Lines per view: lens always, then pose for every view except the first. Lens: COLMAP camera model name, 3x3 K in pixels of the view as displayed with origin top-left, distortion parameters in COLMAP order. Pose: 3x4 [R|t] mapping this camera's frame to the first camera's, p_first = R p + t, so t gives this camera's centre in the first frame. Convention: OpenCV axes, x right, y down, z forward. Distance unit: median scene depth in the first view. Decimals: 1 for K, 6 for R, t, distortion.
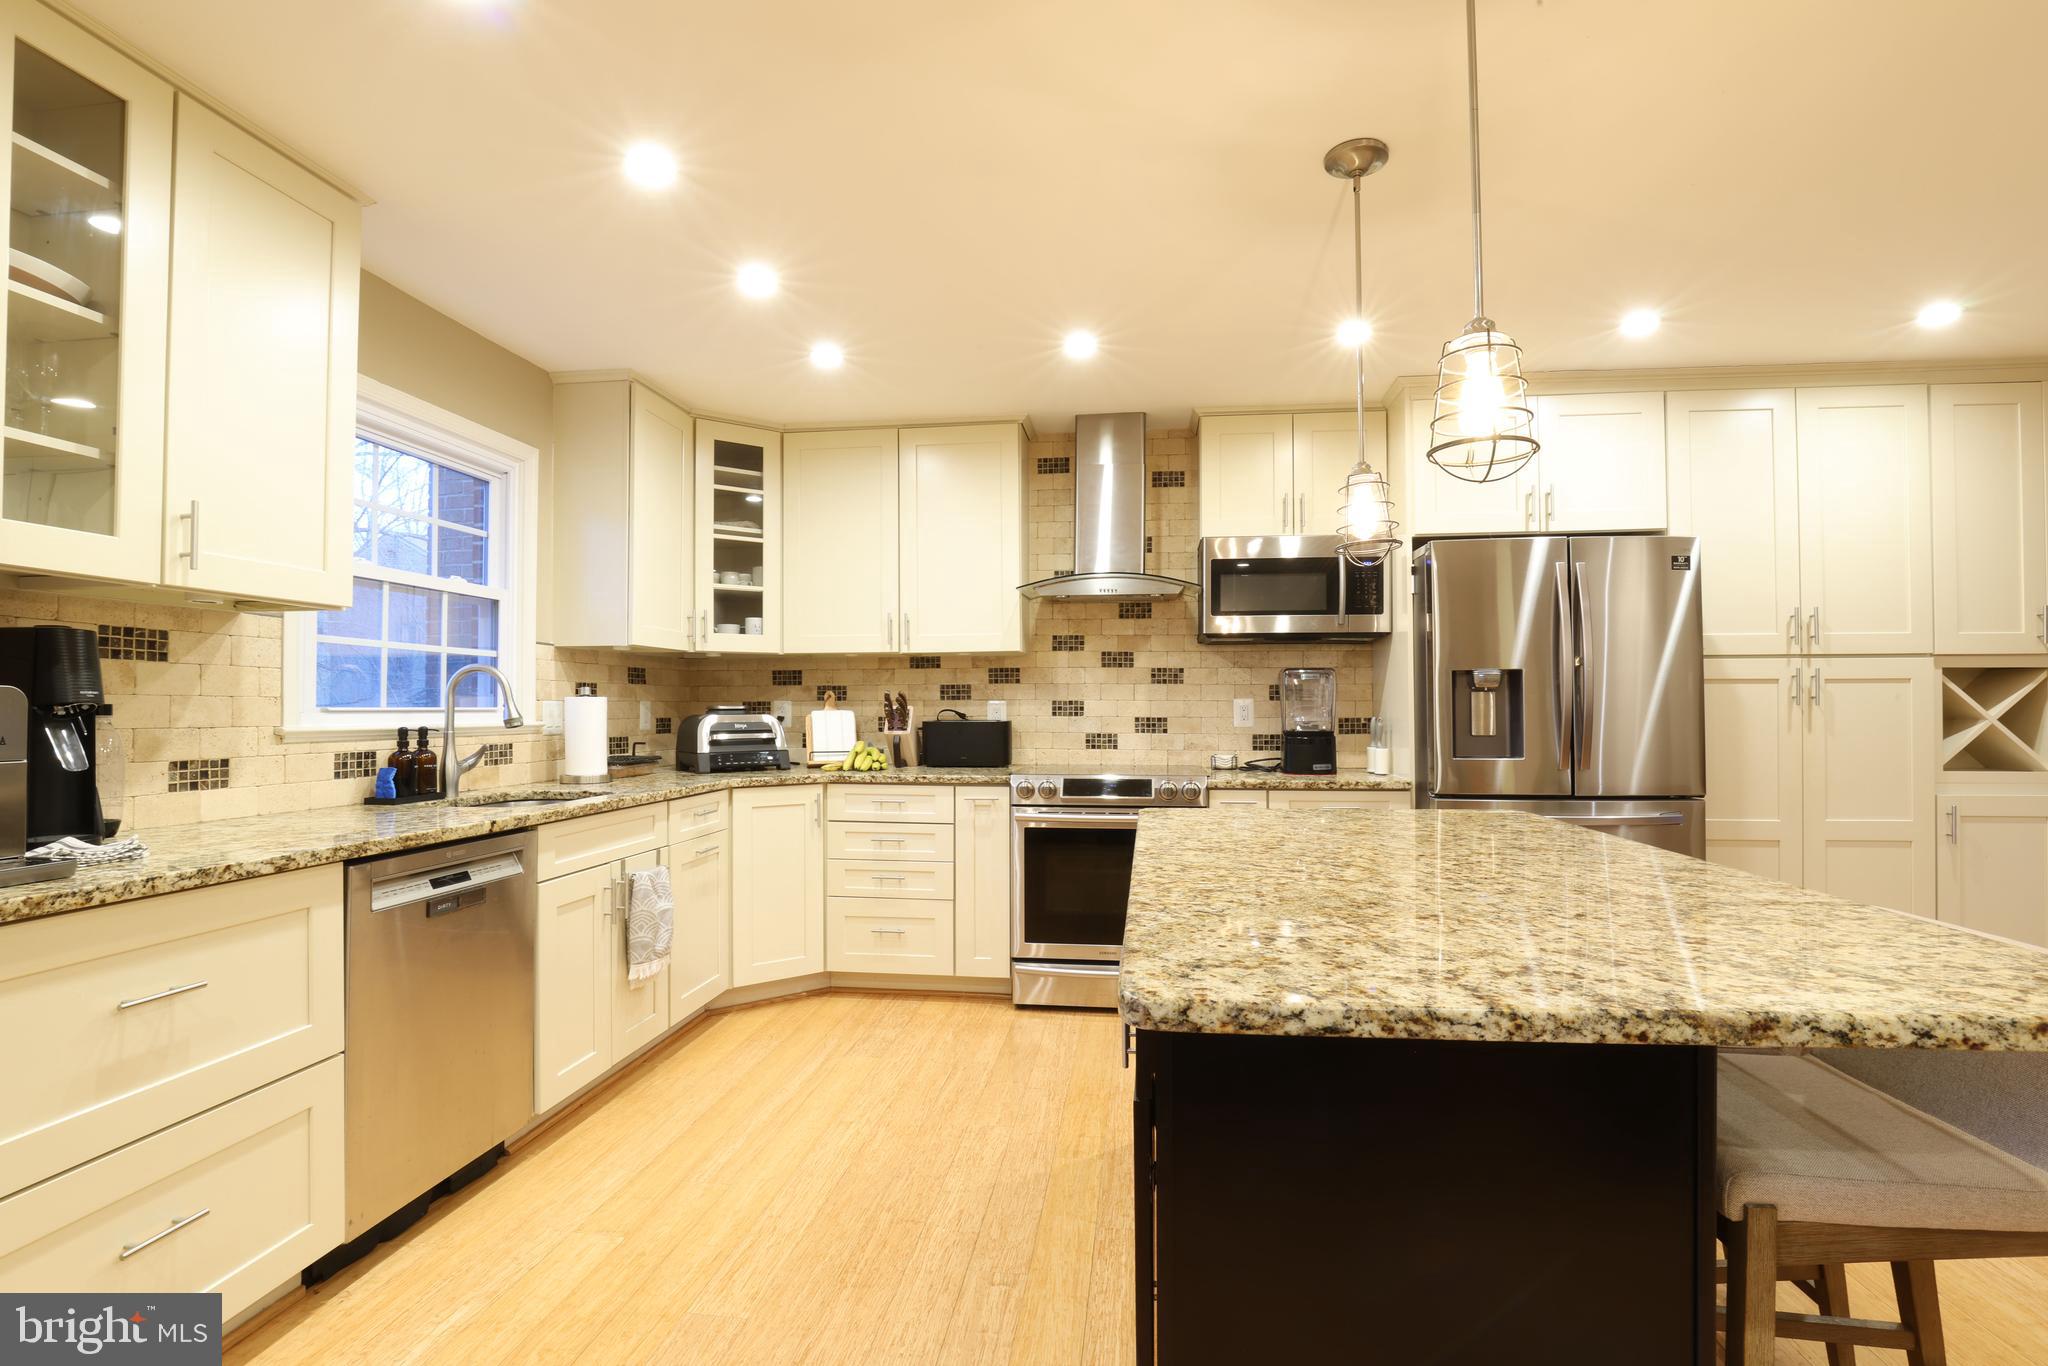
lens RADIAL K [[957.3, 0, 1022.3], [0, 957.3, 692.9], [0, 0, 1]] dist [-0.028901, 0.000066]
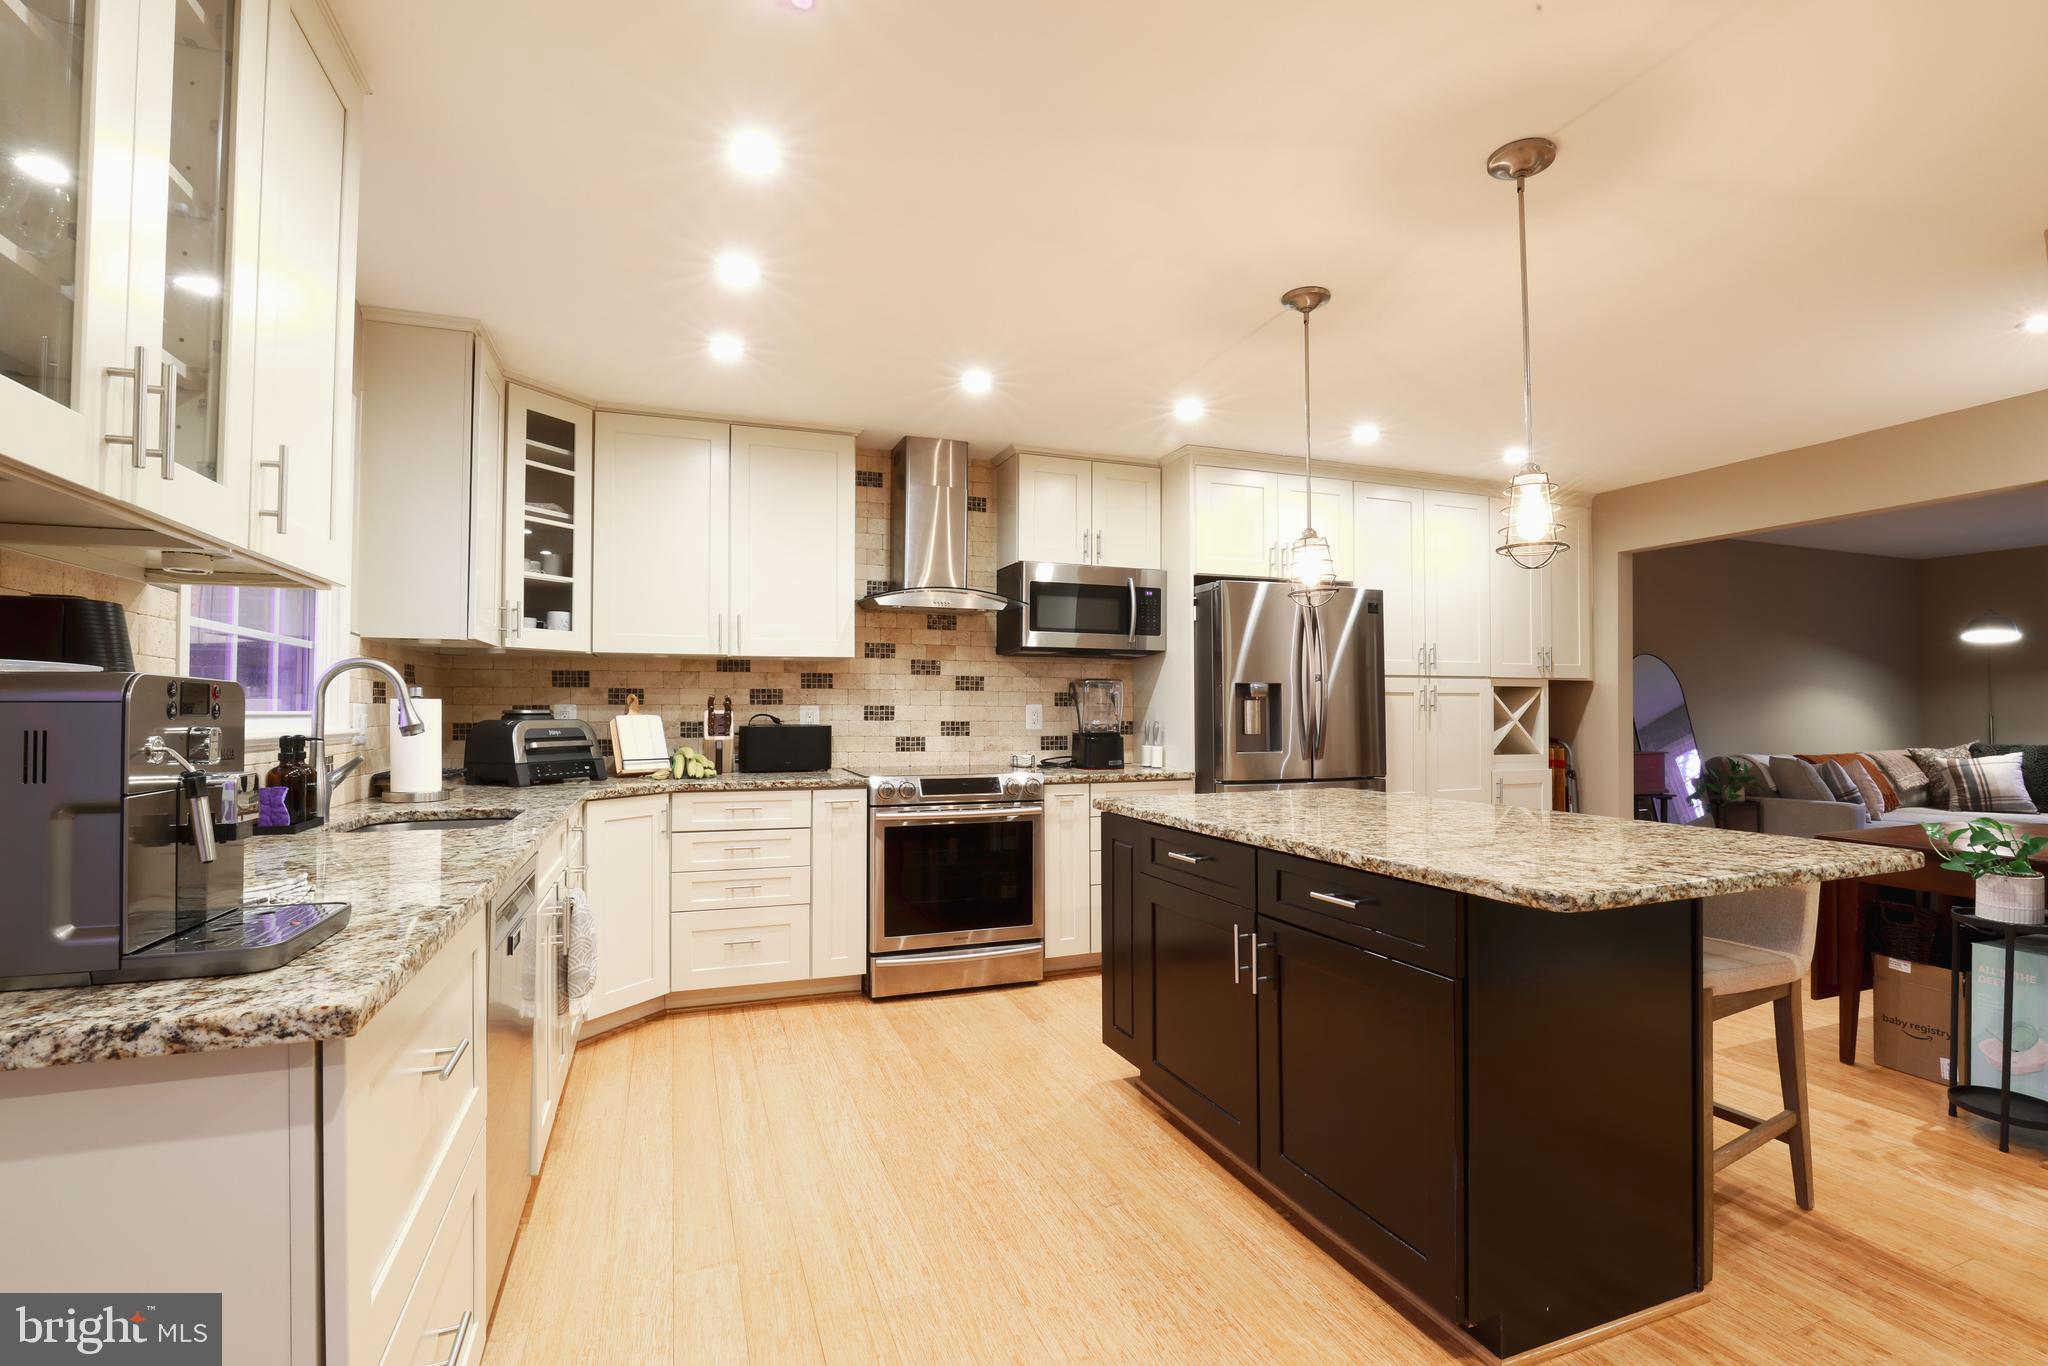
lens RADIAL K [[949.8, 0, 1034.4], [0, 949.8, 692.2], [0, 0, 1]] dist [-0.037475, 0.008099]
pose [[0.880792, 0.010612, 0.473384, -0.321728], [-0.007443, 0.999936, -0.008569, 0.001056], [-0.473445, 0.004024, 0.880814, 0.010225]]
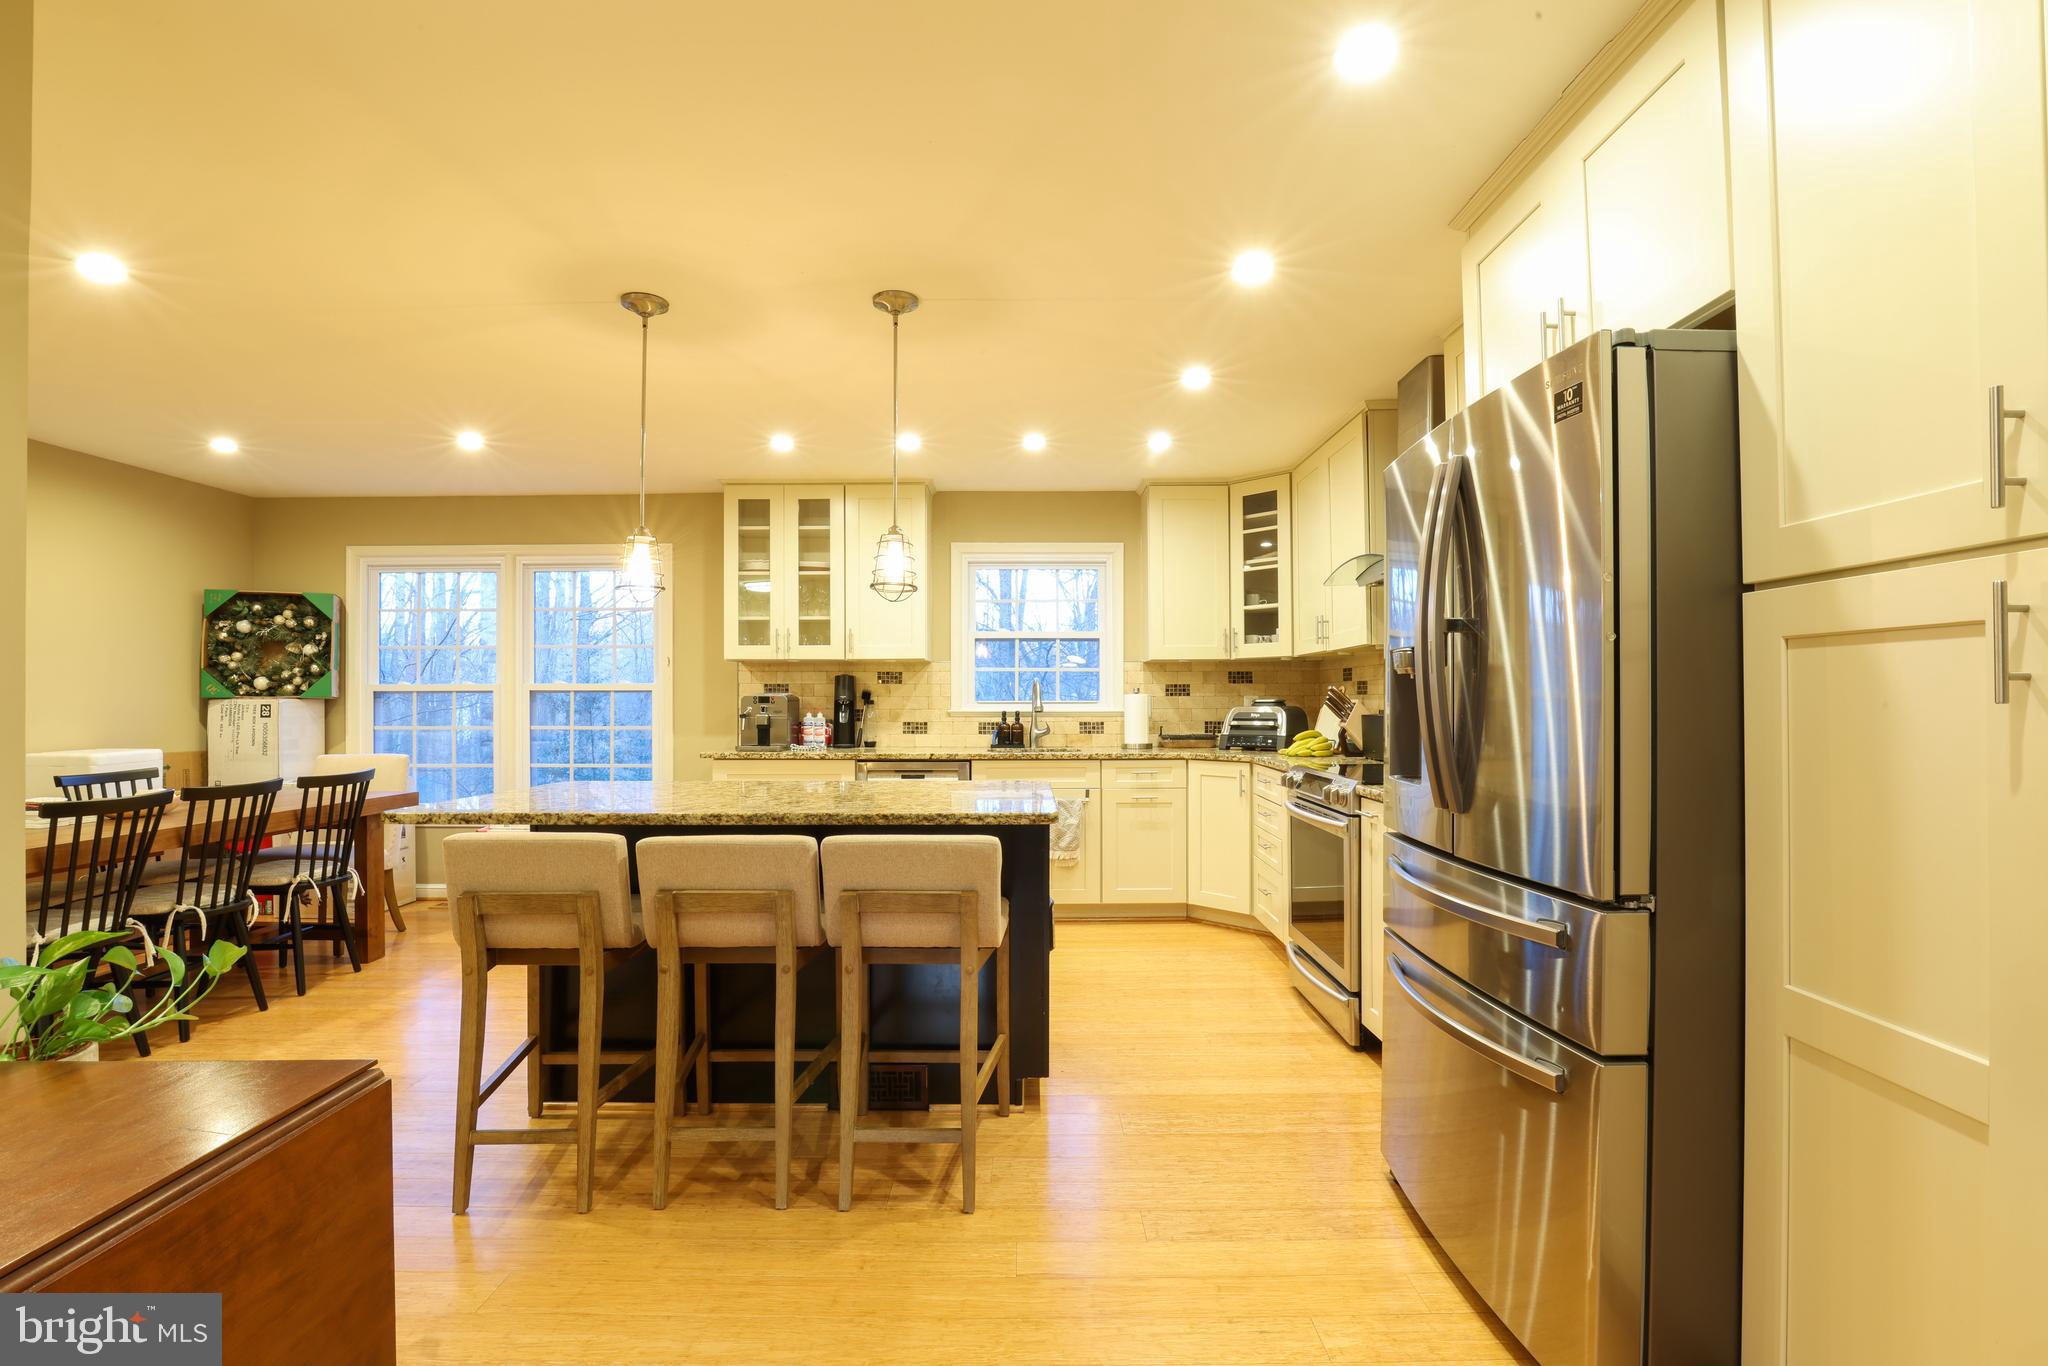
lens RADIAL K [[949.8, 0, 1034.4], [0, 949.8, 692.2], [0, 0, 1]] dist [-0.037475, 0.008099]
pose [[0.131338, -0.006575, -0.991316, 0.941755], [0.016103, 0.999860, -0.004498, 0.004313], [0.991207, -0.015373, 0.131426, 0.548376]]
